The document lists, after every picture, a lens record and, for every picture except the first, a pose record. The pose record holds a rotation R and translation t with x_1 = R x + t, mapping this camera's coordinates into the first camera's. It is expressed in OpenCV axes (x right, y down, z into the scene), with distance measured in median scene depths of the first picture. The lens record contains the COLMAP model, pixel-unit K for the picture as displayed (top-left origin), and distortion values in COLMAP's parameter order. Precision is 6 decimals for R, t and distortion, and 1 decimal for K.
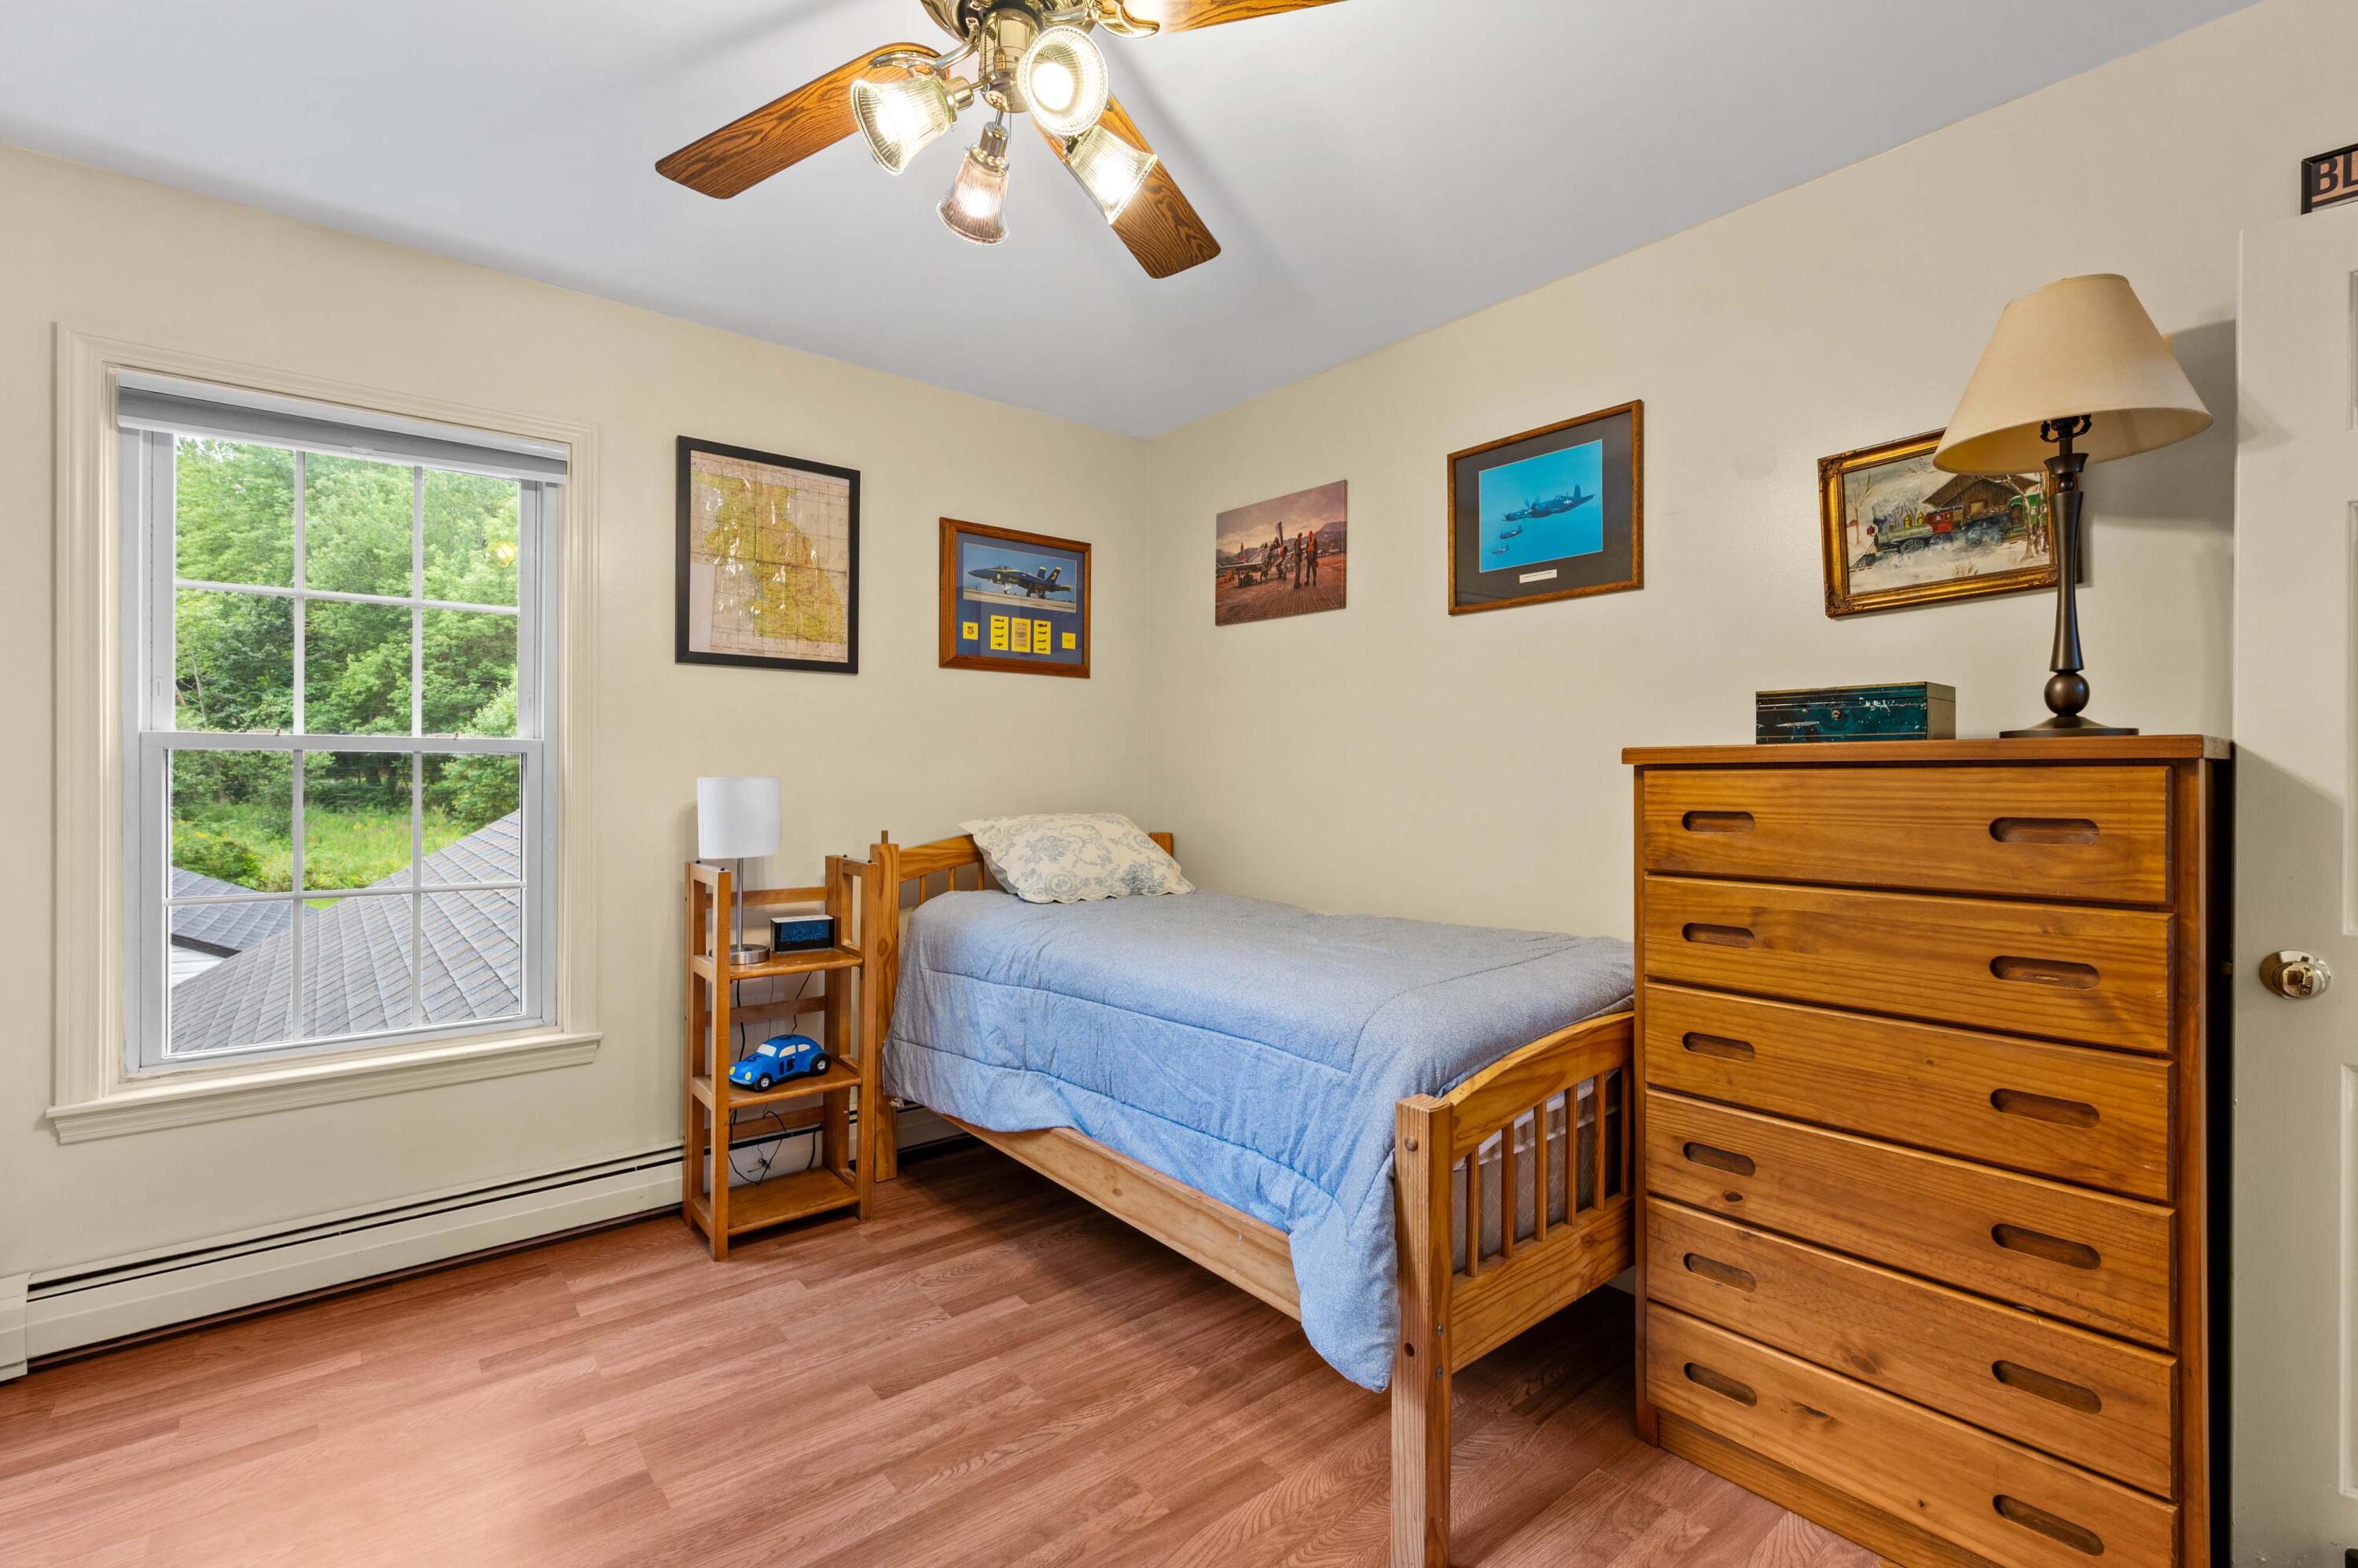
lens RADIAL K [[1039.0, 0, 1187.9], [0, 1039.0, 777.4], [0, 0, 1]] dist [0.000103, -0.000006]
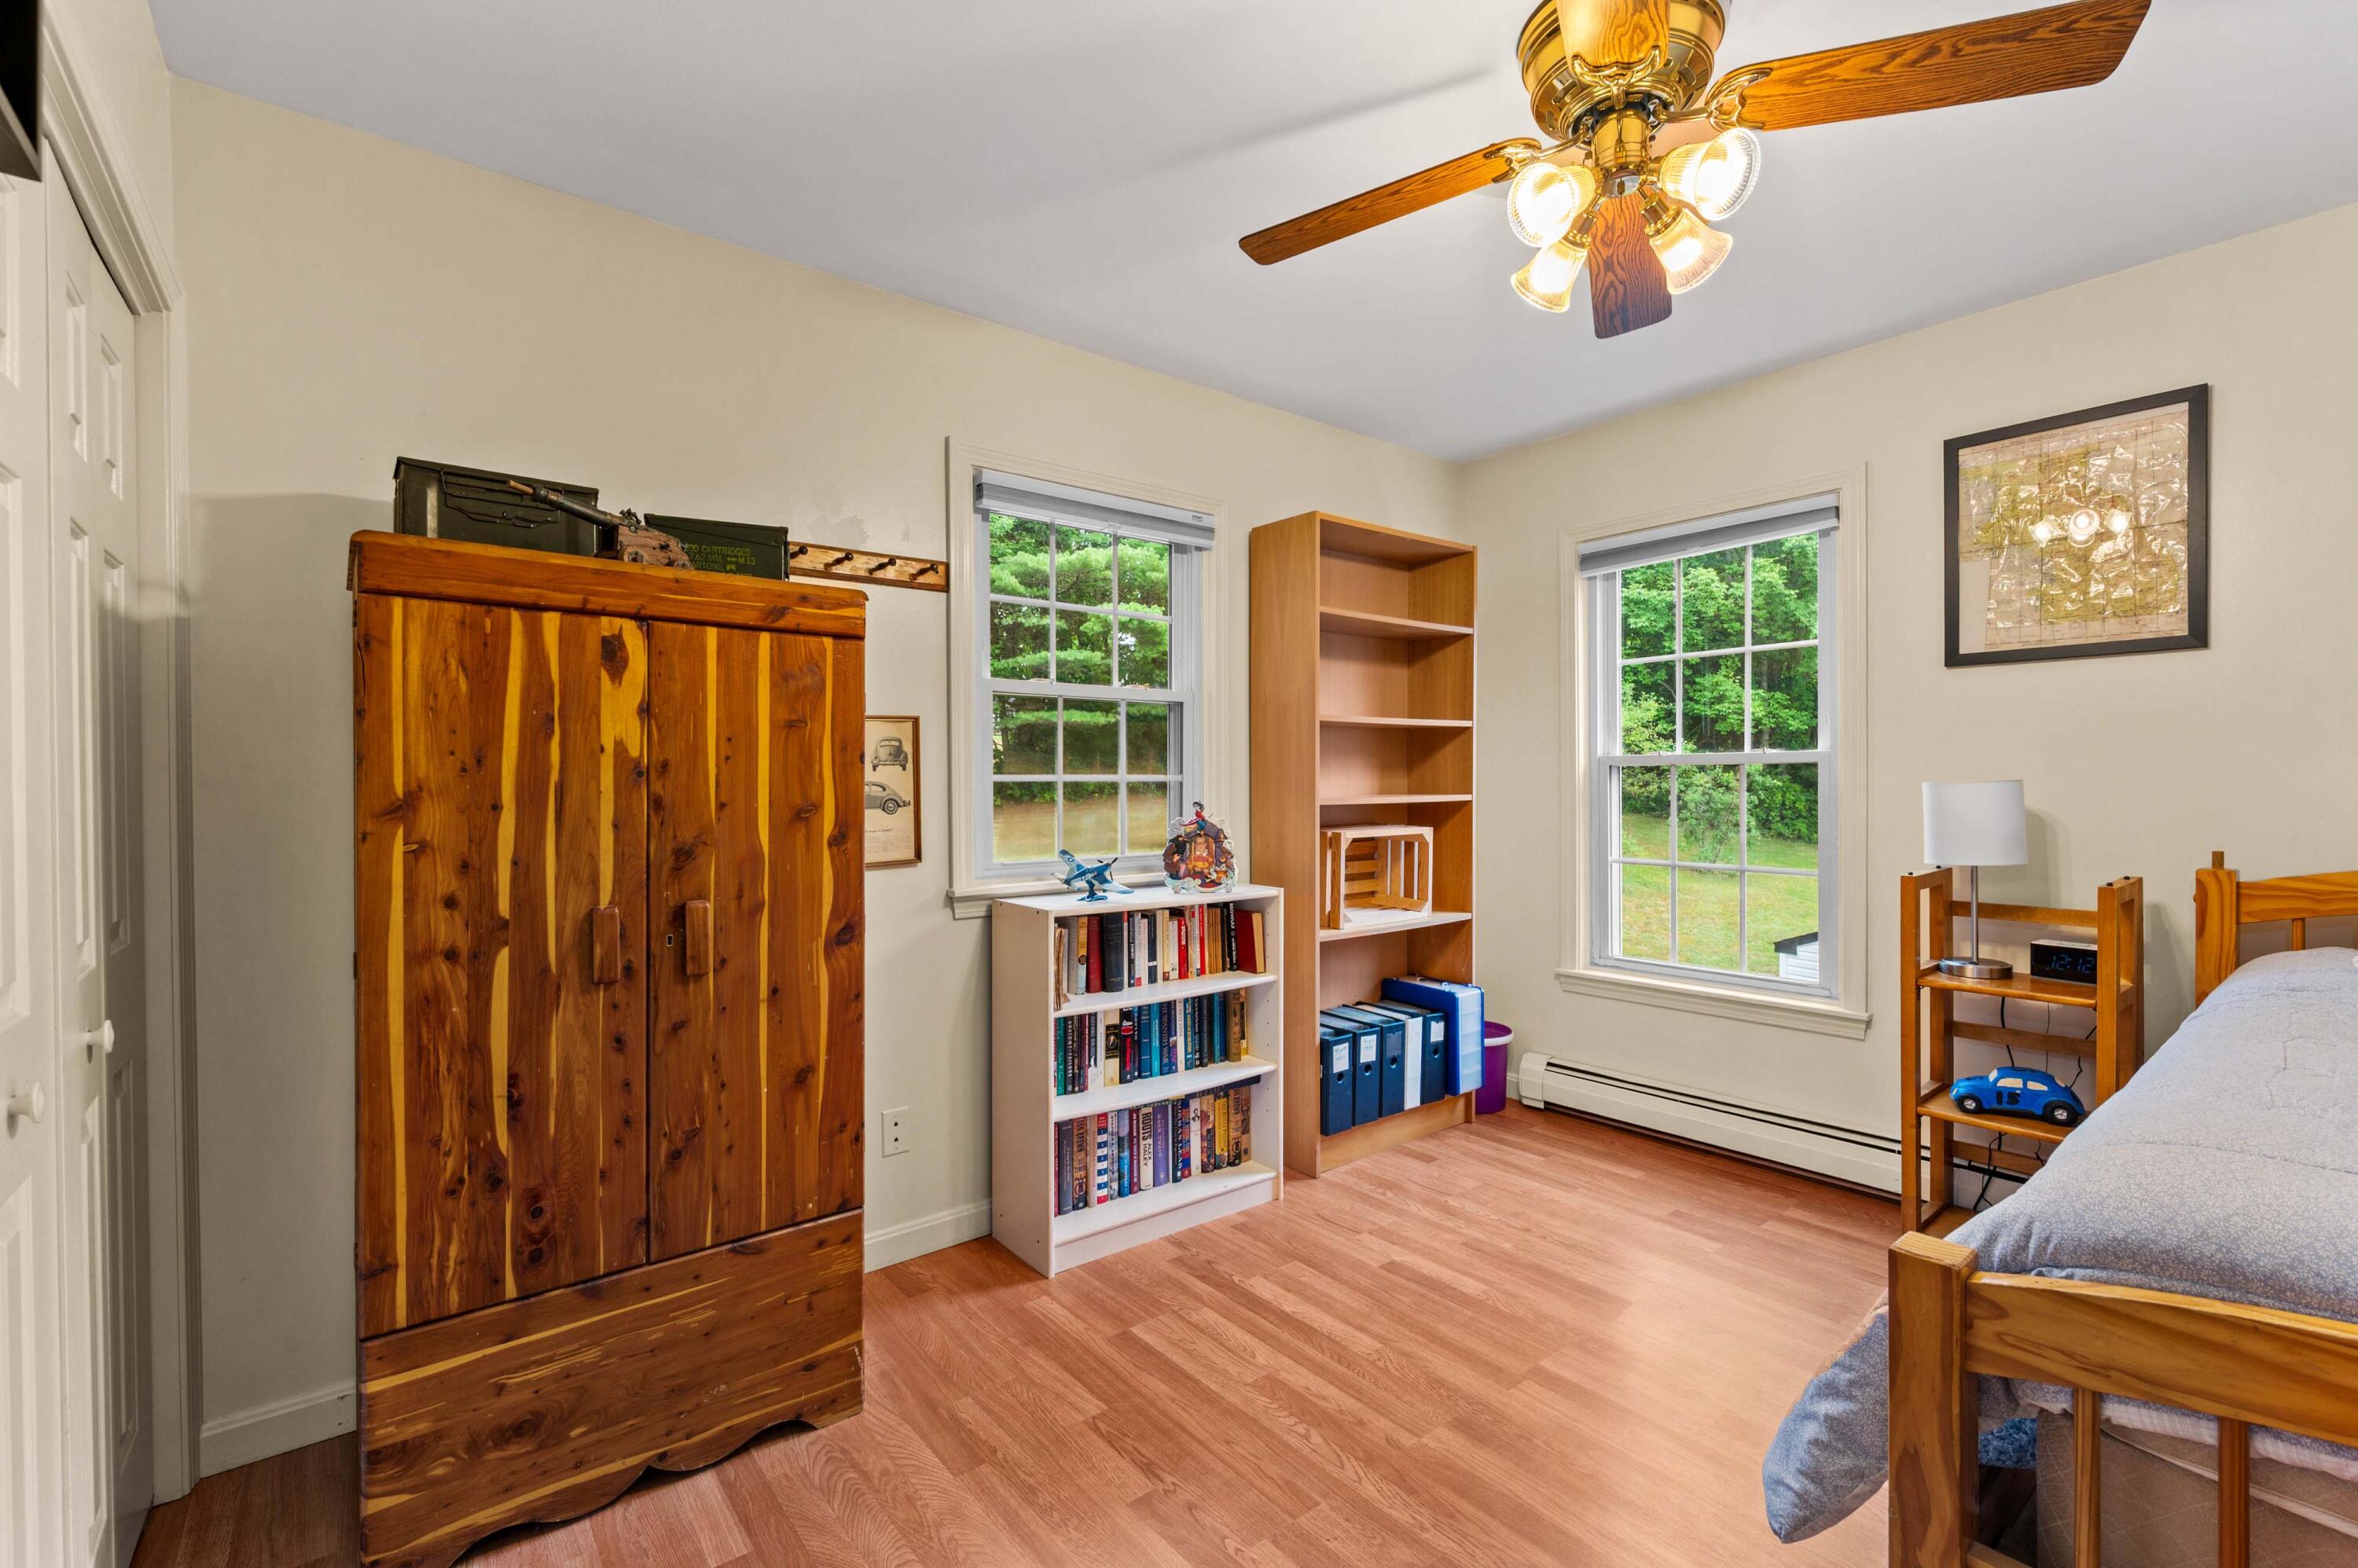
lens RADIAL K [[1039.0, 0, 1190.3], [0, 1039.0, 788.9], [0, 0, 1]] dist [0.000103, -0.000006]
pose [[-0.012197, 0.003234, -0.999920, 0.532110], [0.003540, 0.999989, 0.003191, 0.000551], [0.999919, -0.003501, -0.012208, 0.293277]]
